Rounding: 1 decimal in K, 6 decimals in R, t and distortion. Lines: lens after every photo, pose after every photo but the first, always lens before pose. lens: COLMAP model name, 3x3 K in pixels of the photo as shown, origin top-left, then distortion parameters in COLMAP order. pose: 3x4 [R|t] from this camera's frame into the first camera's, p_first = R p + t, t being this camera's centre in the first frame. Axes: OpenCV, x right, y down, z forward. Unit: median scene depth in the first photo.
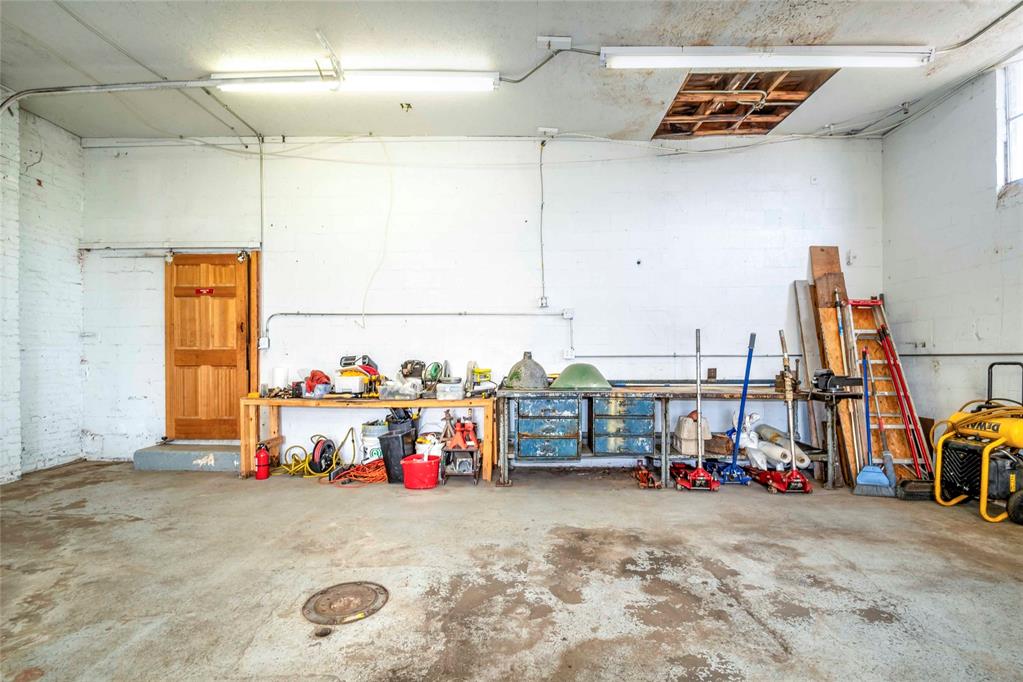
lens RADIAL K [[450.5, 0, 510.5], [0, 450.5, 360.5], [0, 0, 1]] dist [0.002828, -0.010722]
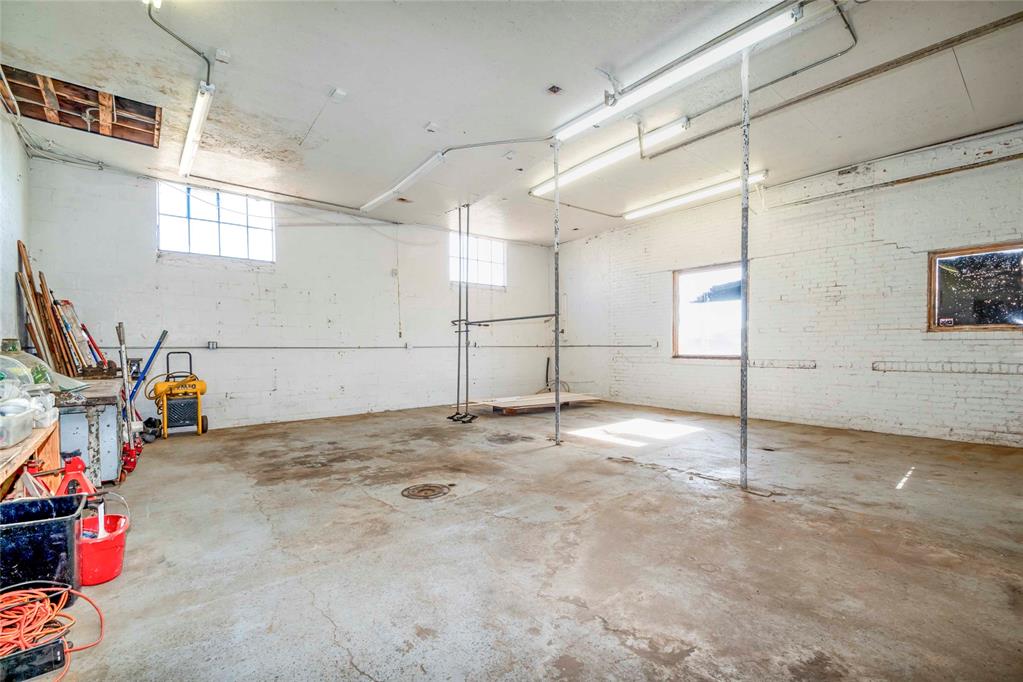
lens RADIAL K [[450.5, 0, 510.5], [0, 450.5, 360.5], [0, 0, 1]] dist [0.002828, -0.010722]
pose [[-0.659719, -0.017664, 0.751305, -1.655188], [0.006956, 0.999537, 0.029608, -0.008642], [-0.751481, 0.024759, -0.659291, 1.674478]]
